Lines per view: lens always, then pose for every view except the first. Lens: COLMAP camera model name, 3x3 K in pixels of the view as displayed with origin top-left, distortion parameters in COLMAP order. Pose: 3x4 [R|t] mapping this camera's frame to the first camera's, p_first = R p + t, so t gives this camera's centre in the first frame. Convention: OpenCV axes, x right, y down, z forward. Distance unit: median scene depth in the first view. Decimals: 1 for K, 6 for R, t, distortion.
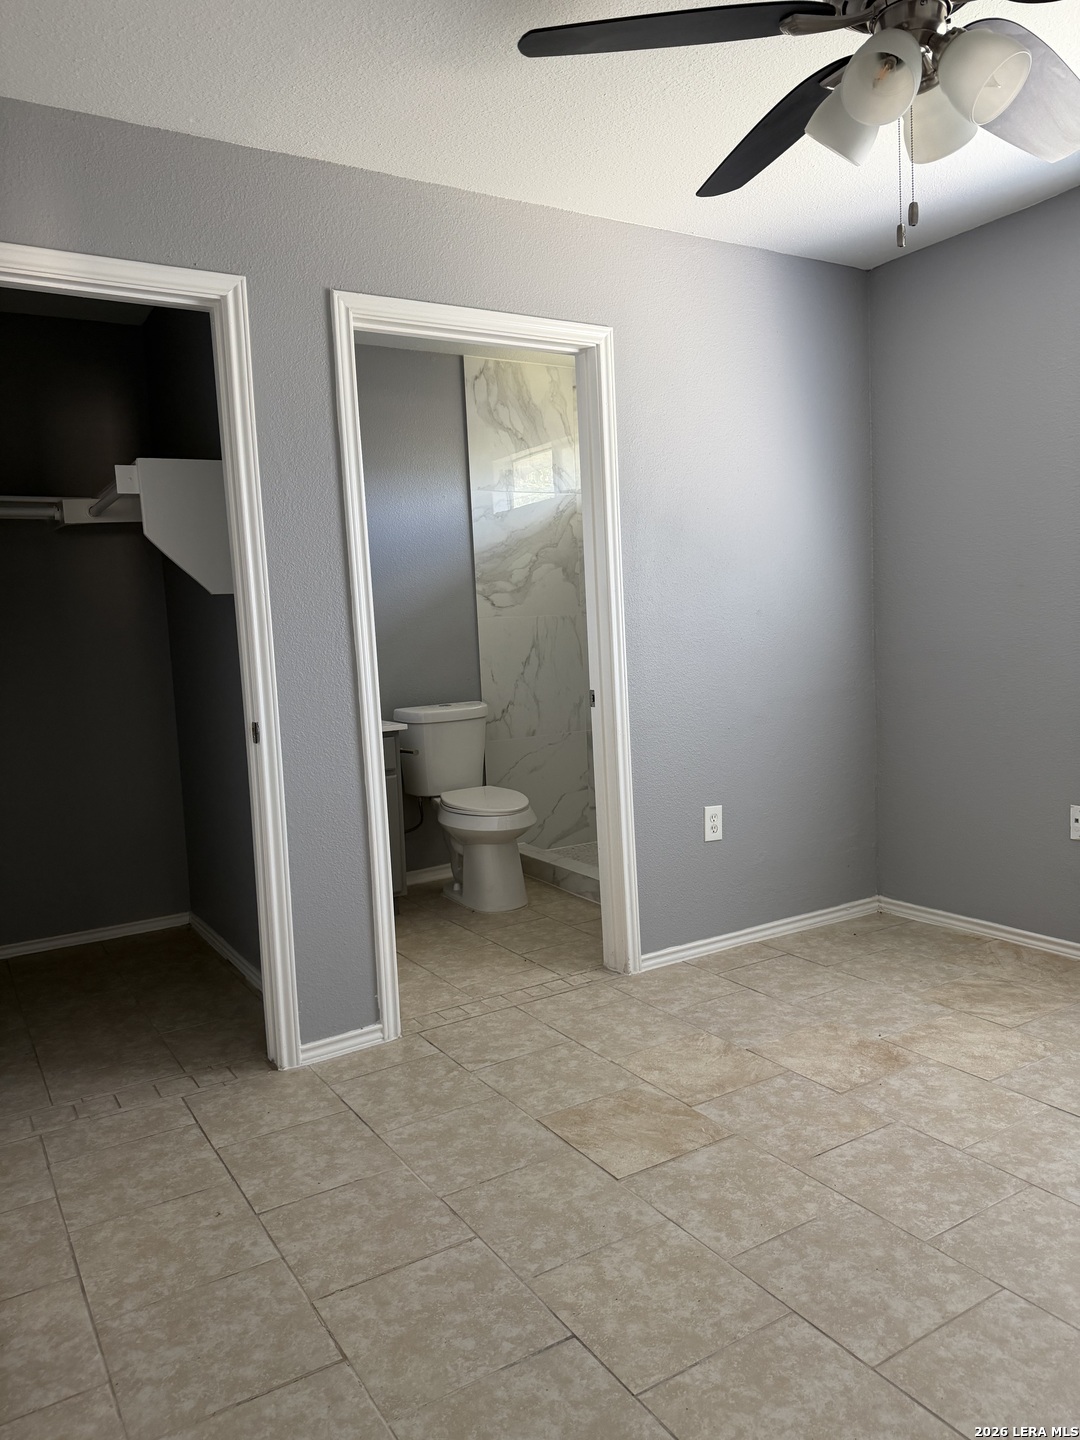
lens RADIAL K [[1029.9, 0, 525.1], [0, 1029.9, 723.4], [0, 0, 1]] dist [0.056540, -0.070181]
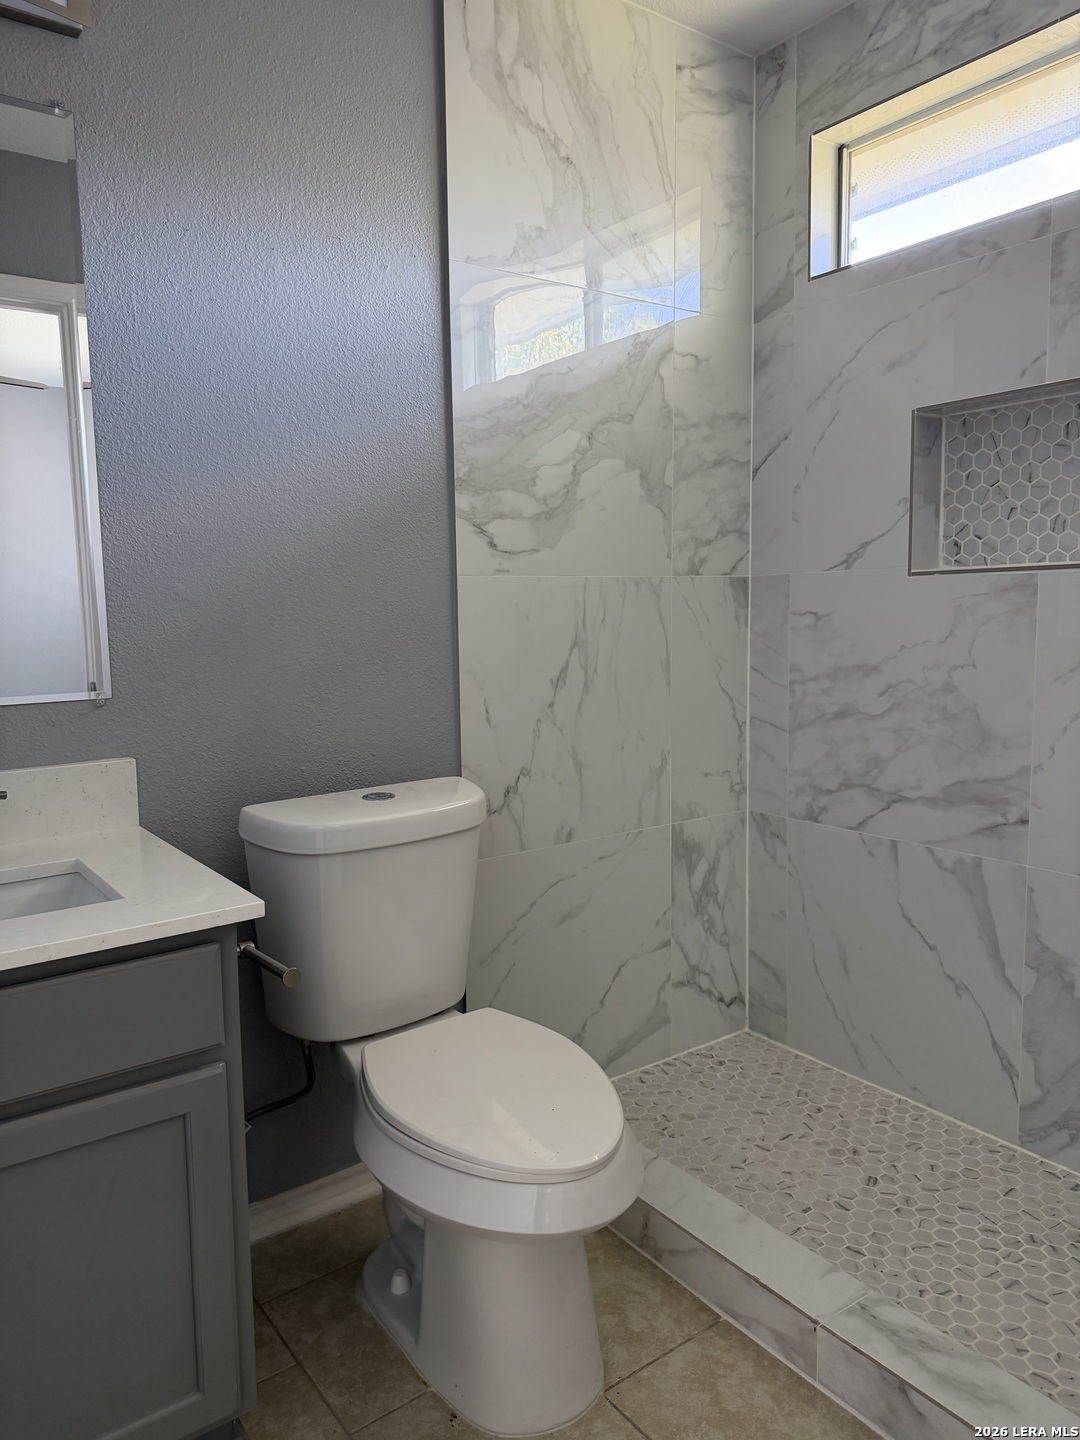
lens RADIAL K [[1029.9, 0, 539.7], [0, 1029.9, 713.0], [0, 0, 1]] dist [0.056540, -0.070181]
pose [[0.993319, 0.023460, 0.112991, -0.091170], [-0.026656, 0.999284, 0.026853, -0.090087], [-0.112280, -0.029686, 0.993233, 0.889741]]
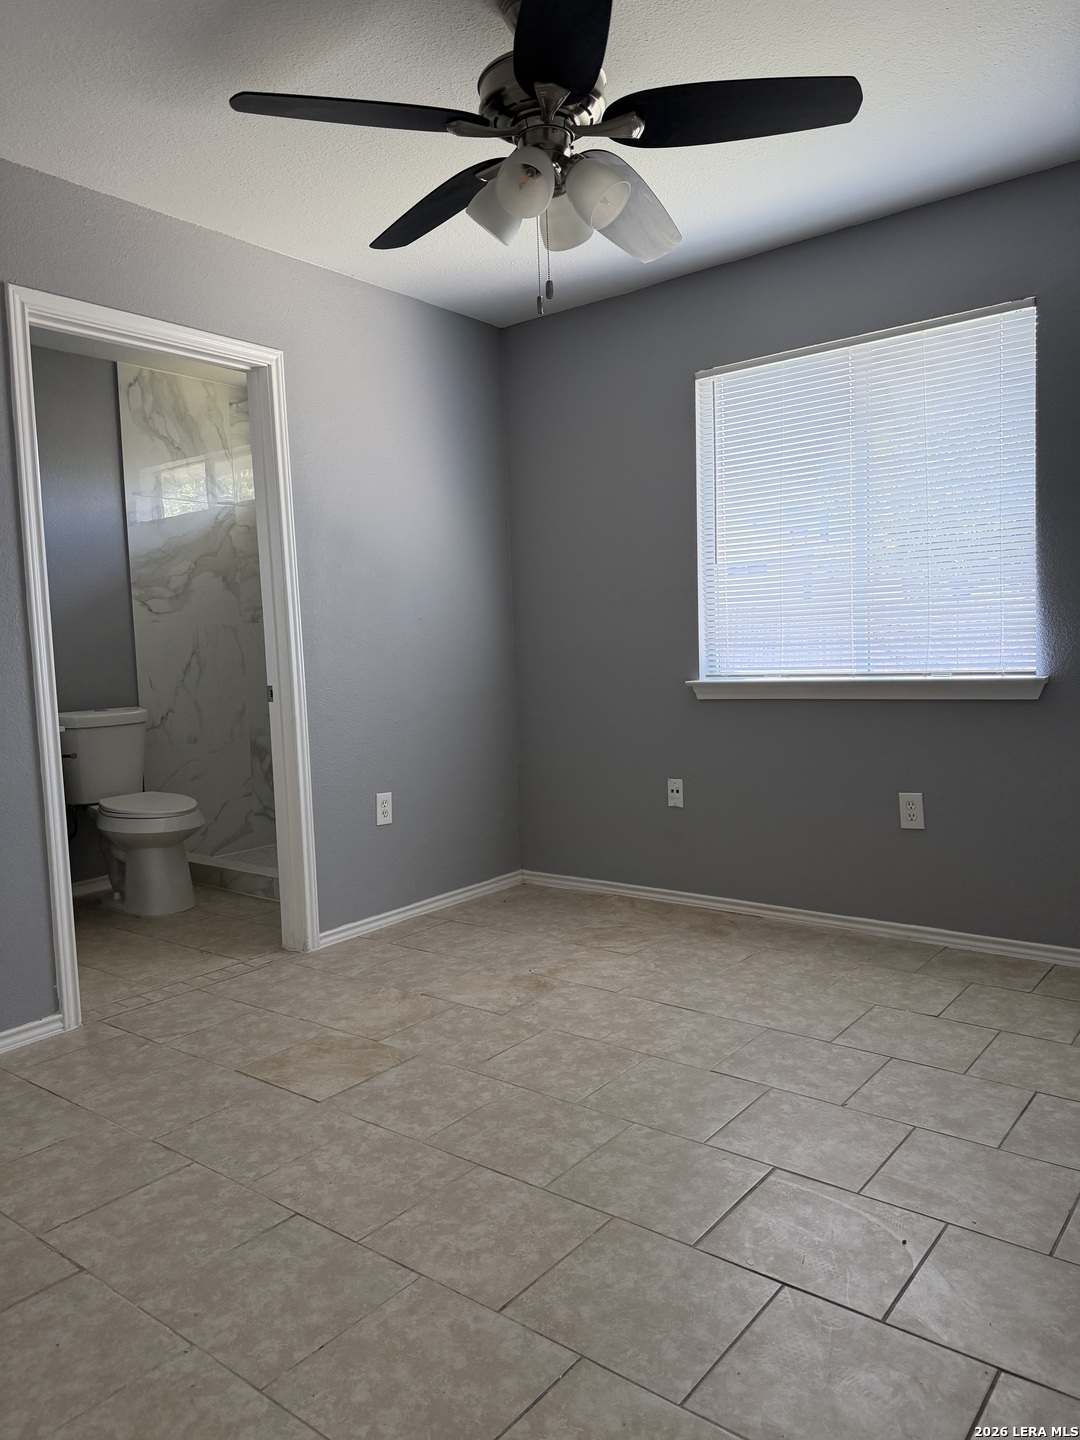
lens RADIAL K [[1029.9, 0, 528.0], [0, 1029.9, 717.4], [0, 0, 1]] dist [0.056540, -0.070181]
pose [[0.939086, -0.011185, 0.343501, -0.053003], [0.023236, 0.999250, -0.030985, 0.042921], [-0.342897, 0.037079, 0.938641, -0.096177]]
